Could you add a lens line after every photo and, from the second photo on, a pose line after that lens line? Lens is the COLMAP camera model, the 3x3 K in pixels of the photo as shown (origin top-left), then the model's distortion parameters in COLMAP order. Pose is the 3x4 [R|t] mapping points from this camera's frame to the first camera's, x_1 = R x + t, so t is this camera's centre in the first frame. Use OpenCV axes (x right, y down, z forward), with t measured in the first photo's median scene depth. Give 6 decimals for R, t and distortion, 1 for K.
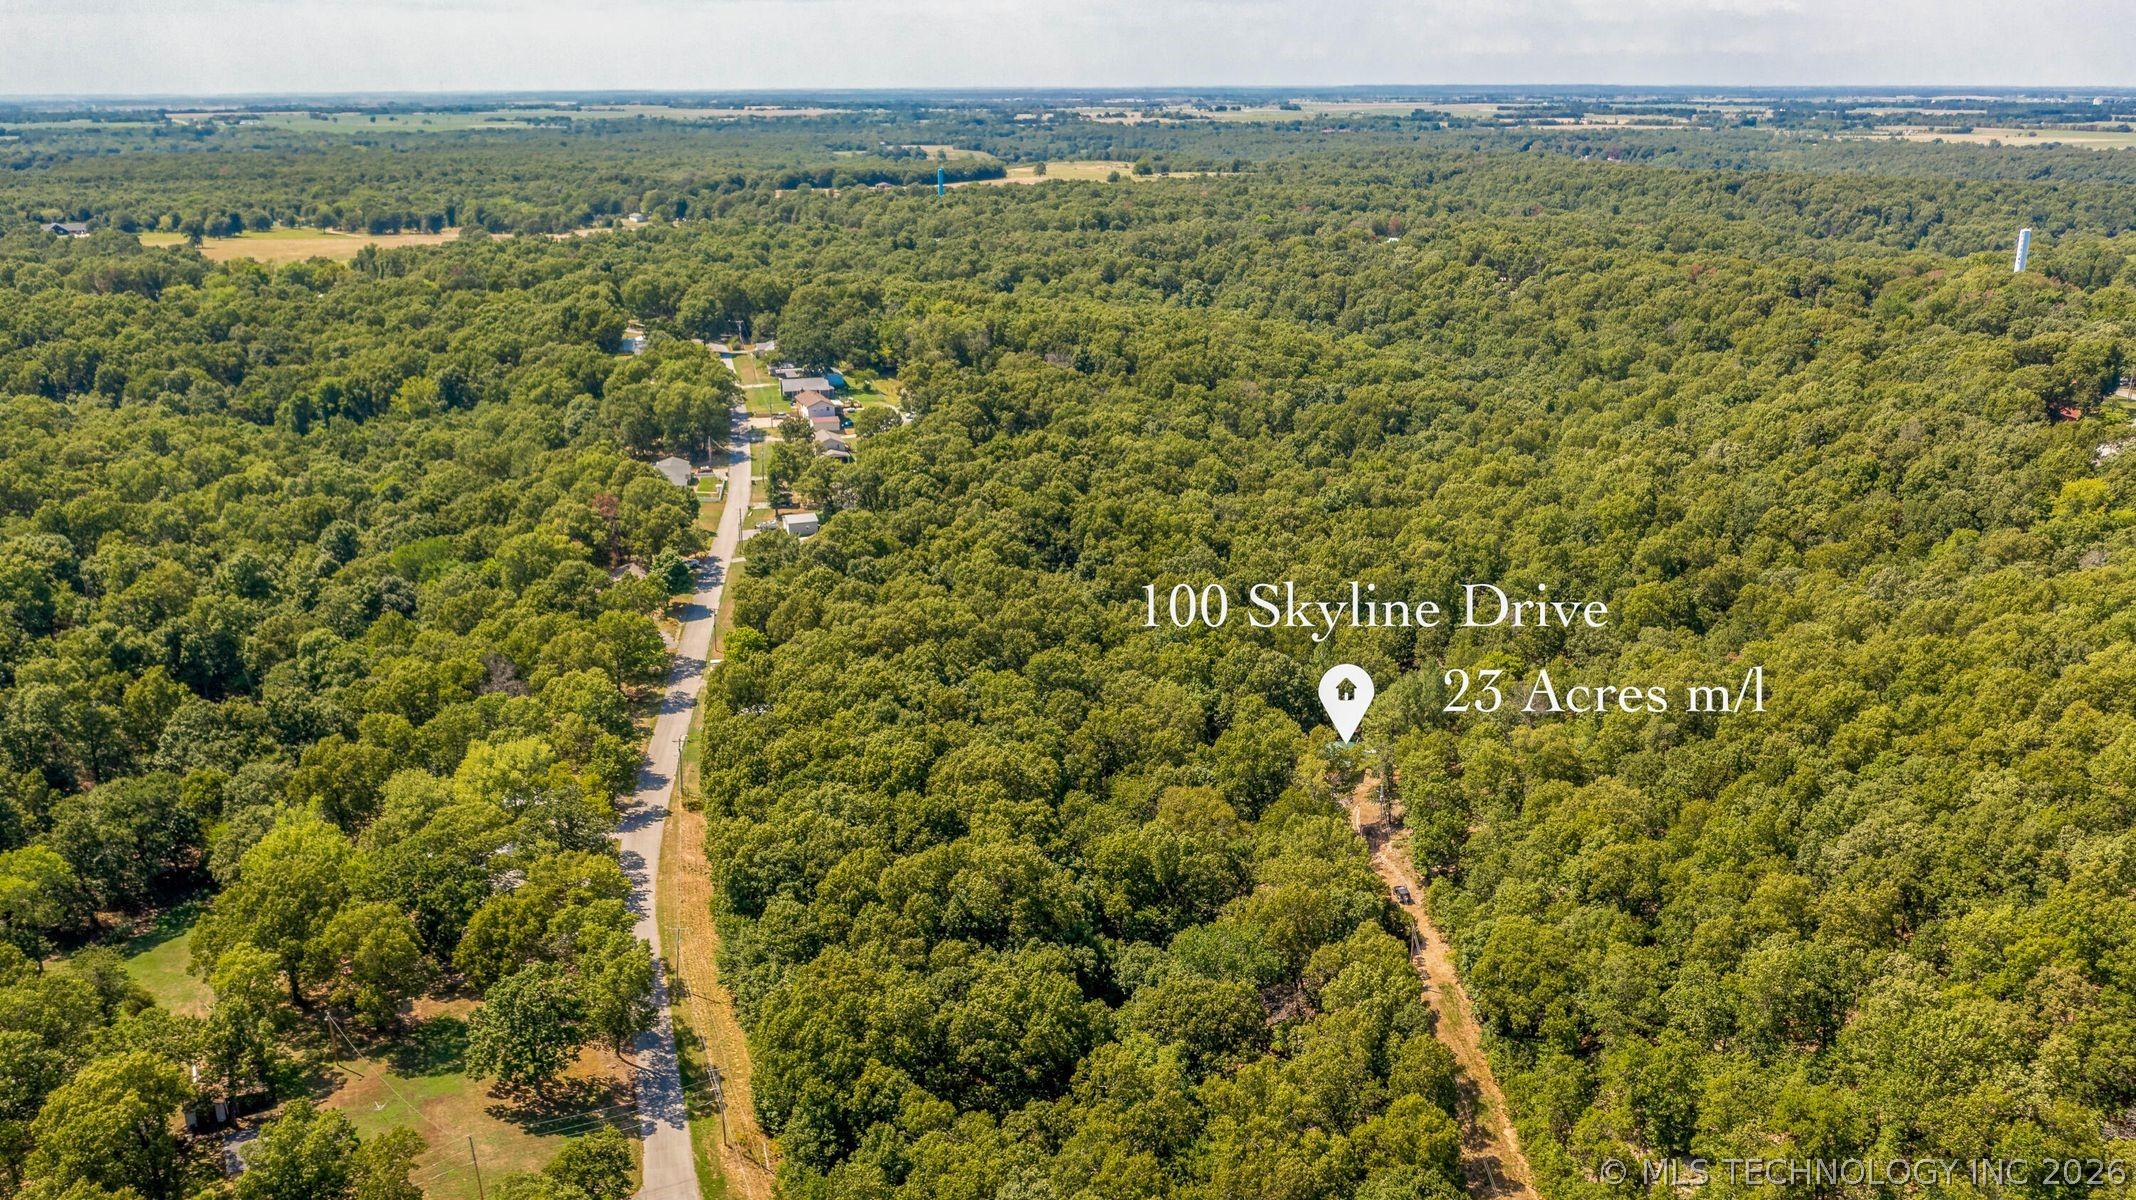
lens RADIAL K [[1801.4, 0, 1068.0], [0, 1801.4, 600.0], [0, 0, 1]] dist [-0.025312, 0.007327]
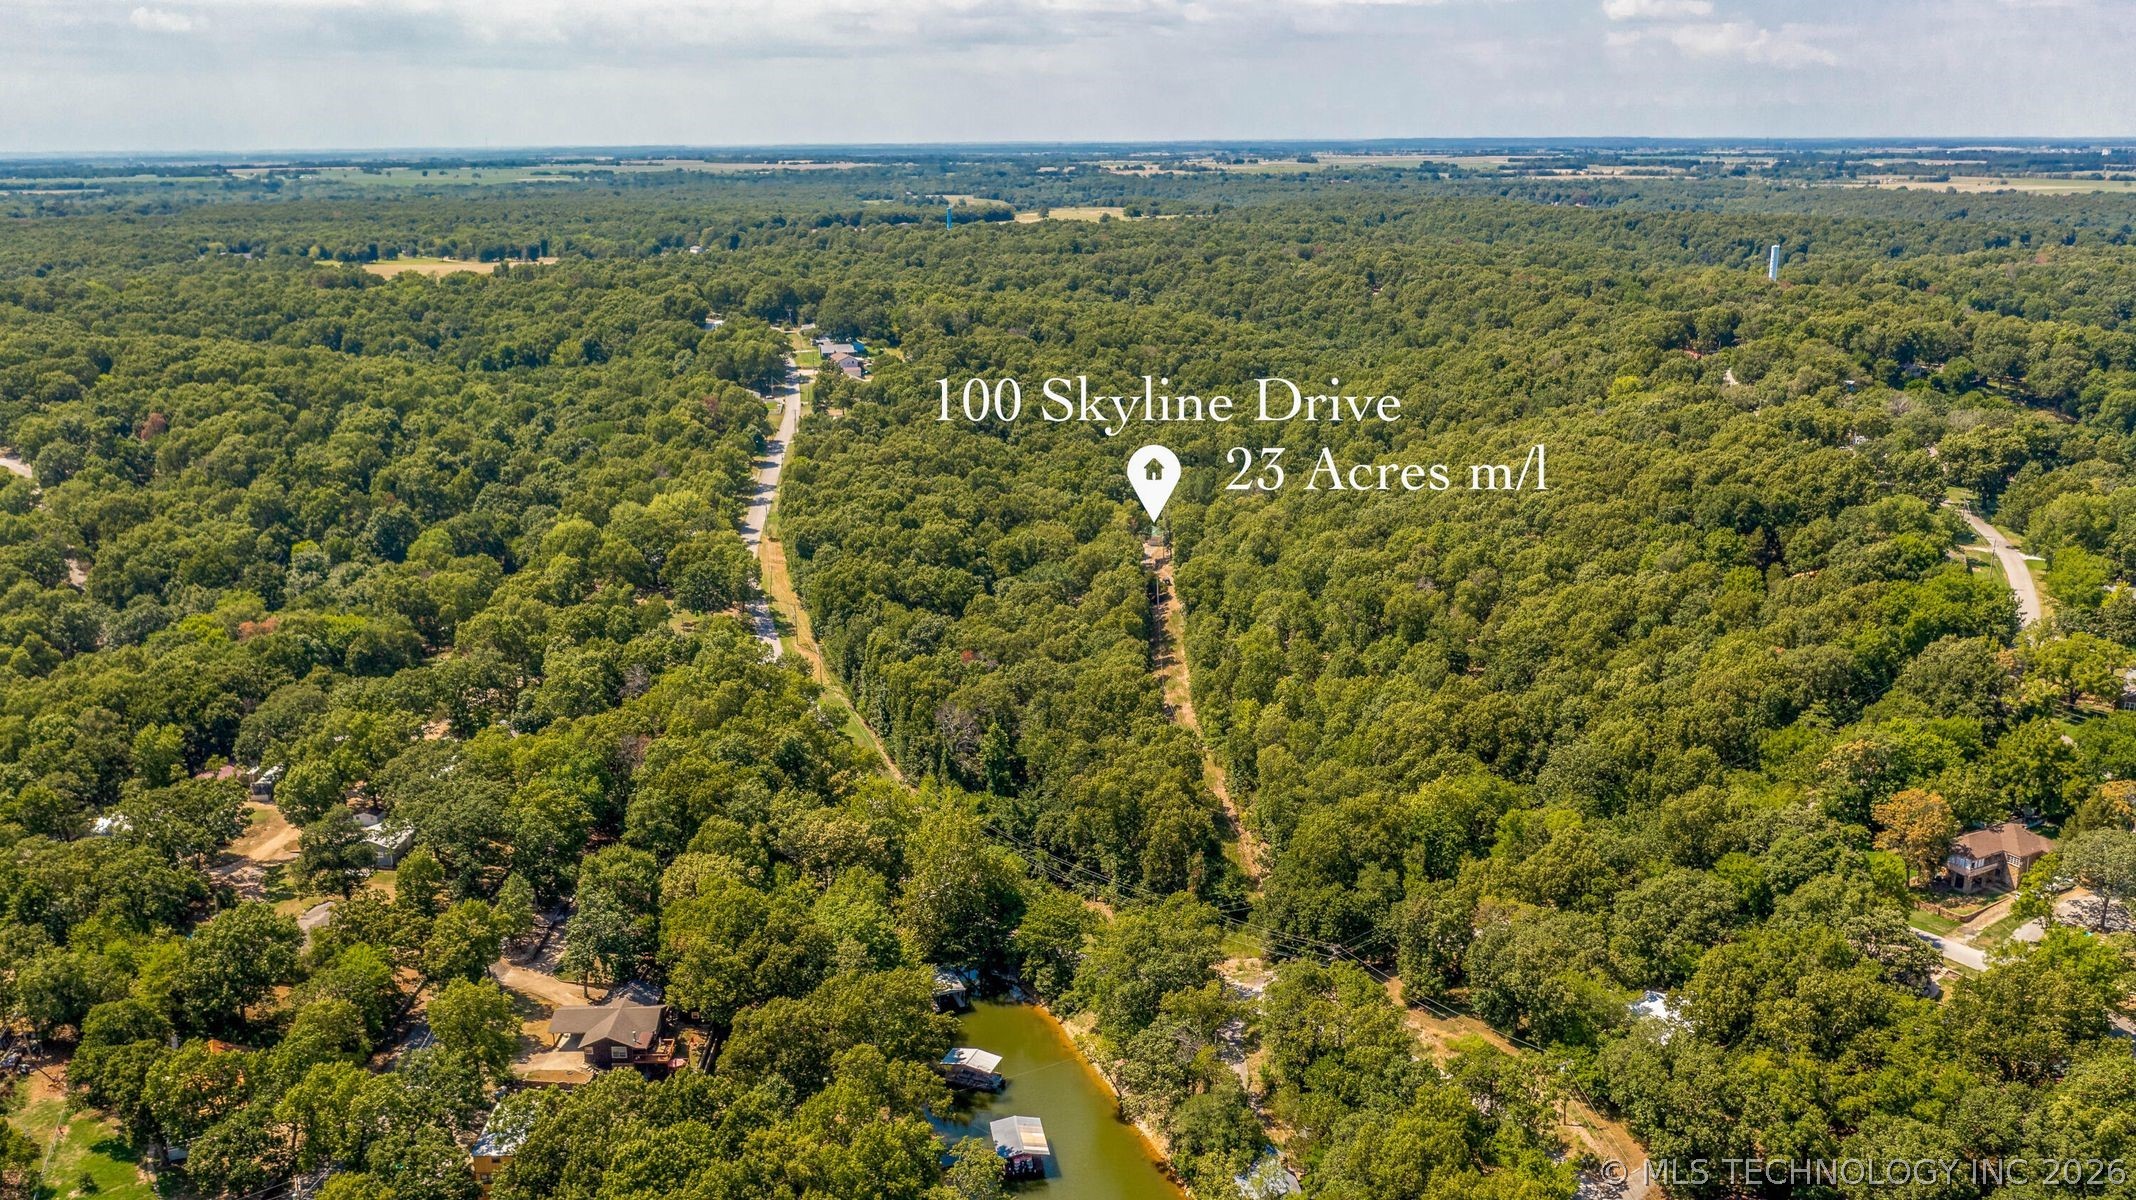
lens RADIAL K [[1801.4, 0, 1068.0], [0, 1801.4, 600.0], [0, 0, 1]] dist [-0.025312, 0.007327]
pose [[0.999869, 0.000830, -0.016165, 0.040377], [-0.001286, 0.999601, -0.028224, 0.081216], [0.016135, 0.028241, 0.999471, -0.280136]]
